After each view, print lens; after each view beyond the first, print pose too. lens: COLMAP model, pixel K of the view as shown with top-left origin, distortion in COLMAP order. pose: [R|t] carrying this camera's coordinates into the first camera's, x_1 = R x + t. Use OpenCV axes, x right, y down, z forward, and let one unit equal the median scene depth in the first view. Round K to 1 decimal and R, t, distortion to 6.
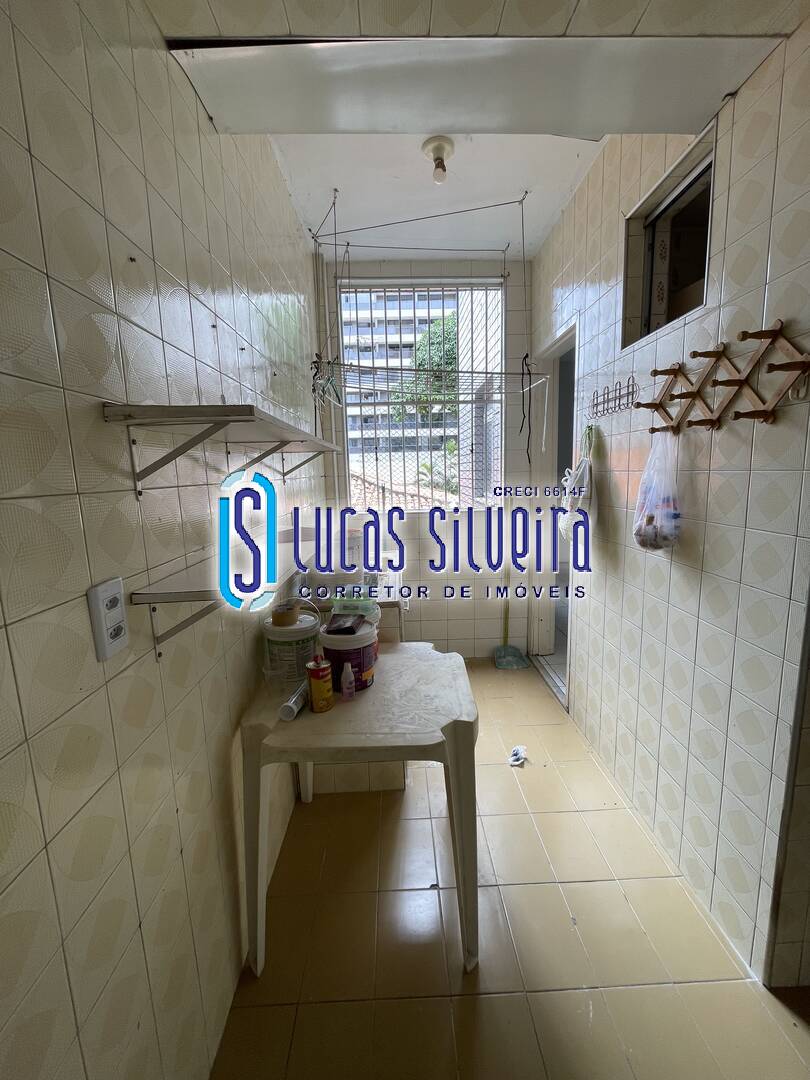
lens RADIAL K [[436.2, 0, 412.1], [0, 436.2, 539.0], [0, 0, 1]] dist [0.000863, -0.001545]
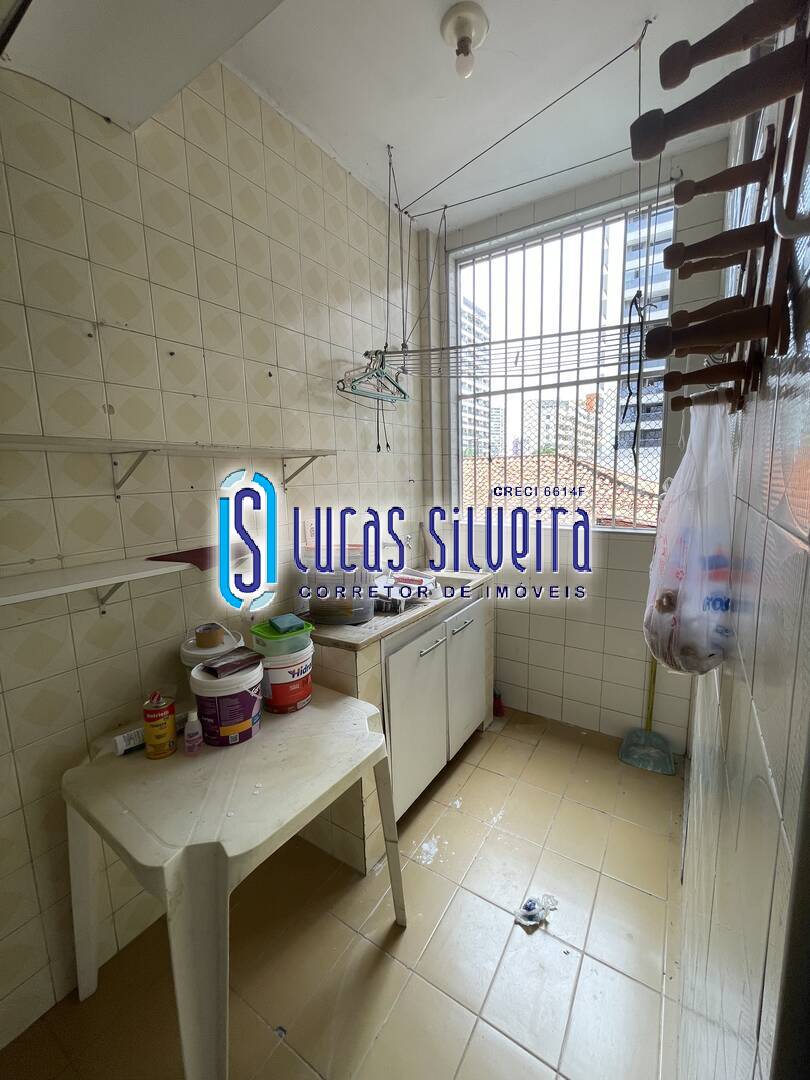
lens RADIAL K [[436.2, 0, 408.5], [0, 436.2, 537.8], [0, 0, 1]] dist [0.000863, -0.001545]
pose [[0.824240, 0.092509, -0.558632, 0.327190], [-0.089758, 0.995436, 0.032409, -0.057186], [0.559081, 0.023429, 0.828782, 0.271583]]
